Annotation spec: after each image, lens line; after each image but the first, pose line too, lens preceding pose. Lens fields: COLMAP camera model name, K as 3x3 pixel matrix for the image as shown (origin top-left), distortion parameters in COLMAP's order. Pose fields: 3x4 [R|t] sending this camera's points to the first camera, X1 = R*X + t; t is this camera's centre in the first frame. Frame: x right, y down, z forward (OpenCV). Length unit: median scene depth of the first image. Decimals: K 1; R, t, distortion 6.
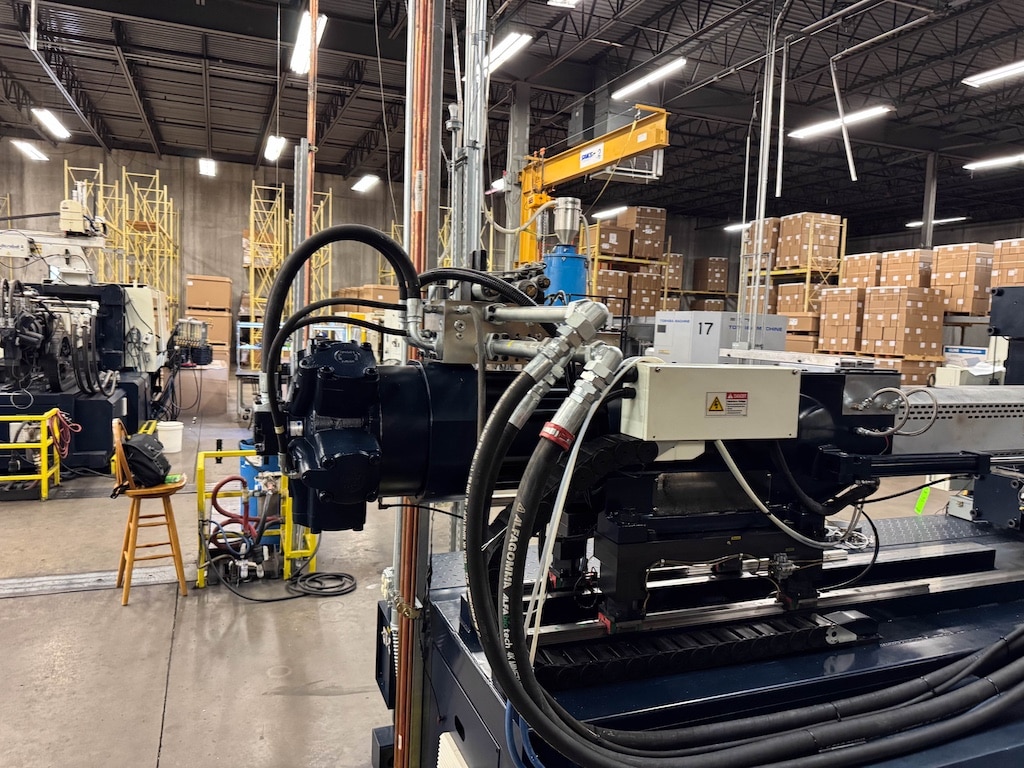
lens RADIAL K [[719.8, 0, 515.3], [0, 719.8, 384.7], [0, 0, 1]] dist [0.080724, -0.113304]
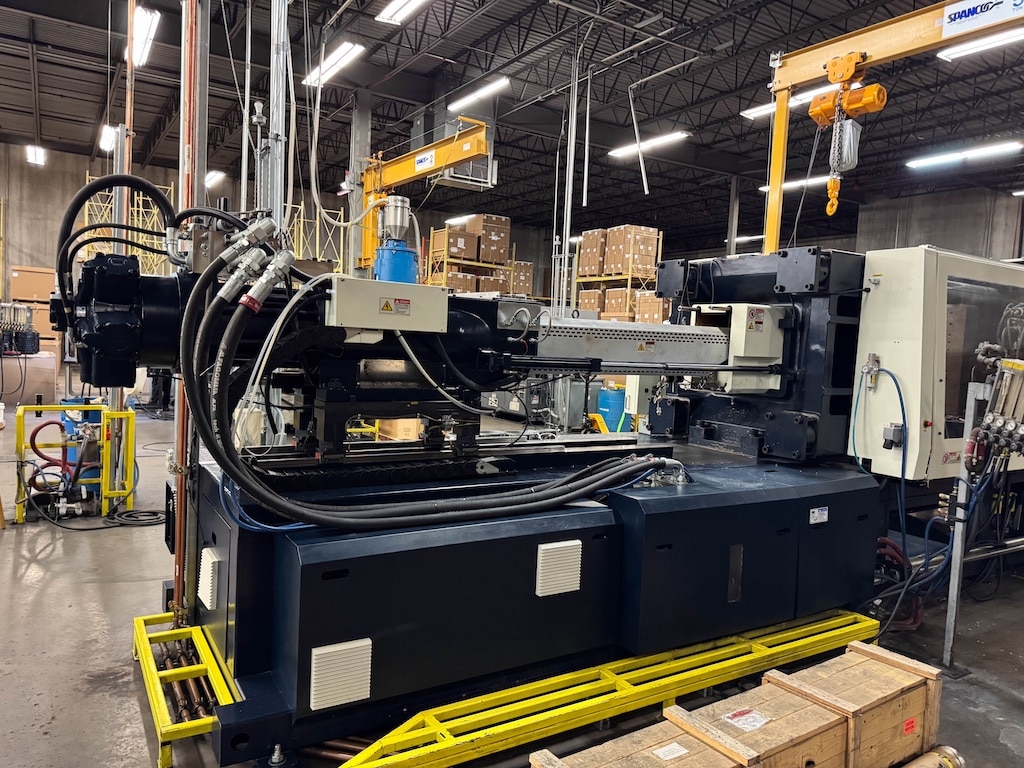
lens RADIAL K [[721.8, 0, 515.0], [0, 721.8, 389.7], [0, 0, 1]] dist [0.046609, -0.048270]
pose [[0.984118, -0.003355, 0.177486, 0.038943], [0.004757, 0.999961, -0.007471, 0.030916], [-0.177454, 0.008197, 0.984095, -0.077676]]
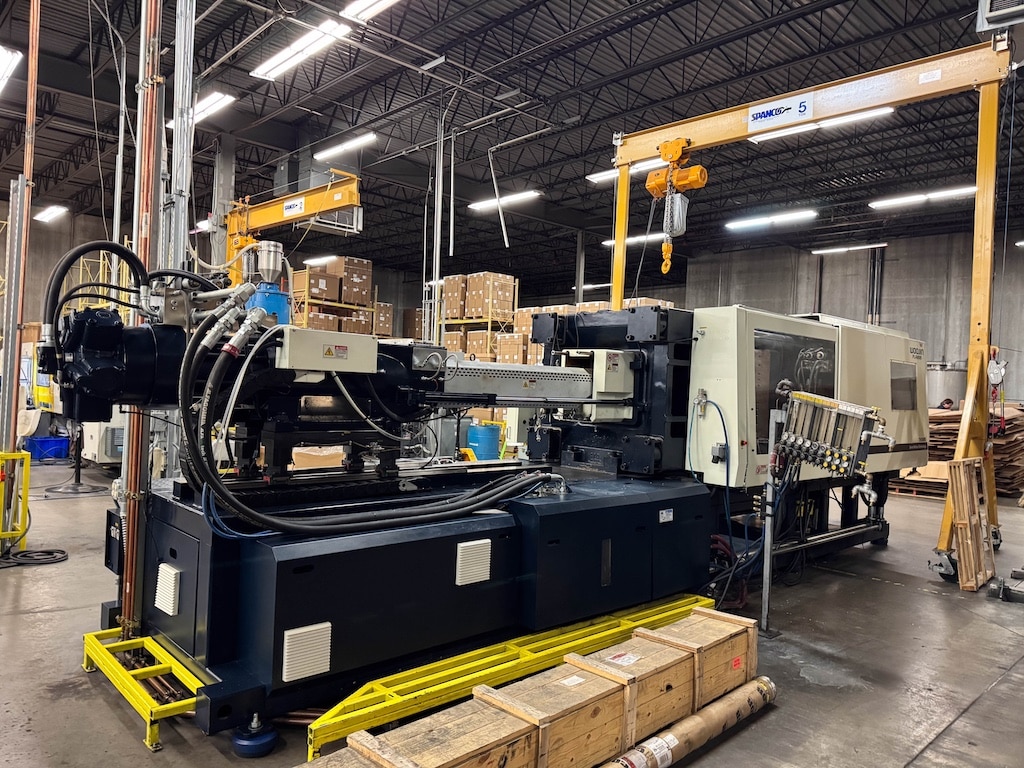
lens RADIAL K [[721.5, 0, 506.3], [0, 721.5, 389.9], [0, 0, 1]] dist [0.079603, -0.115550]
pose [[0.932950, -0.001994, 0.360001, 0.004771], [0.025200, 0.997894, -0.059779, 0.035257], [-0.359123, 0.064843, 0.931035, -0.125630]]
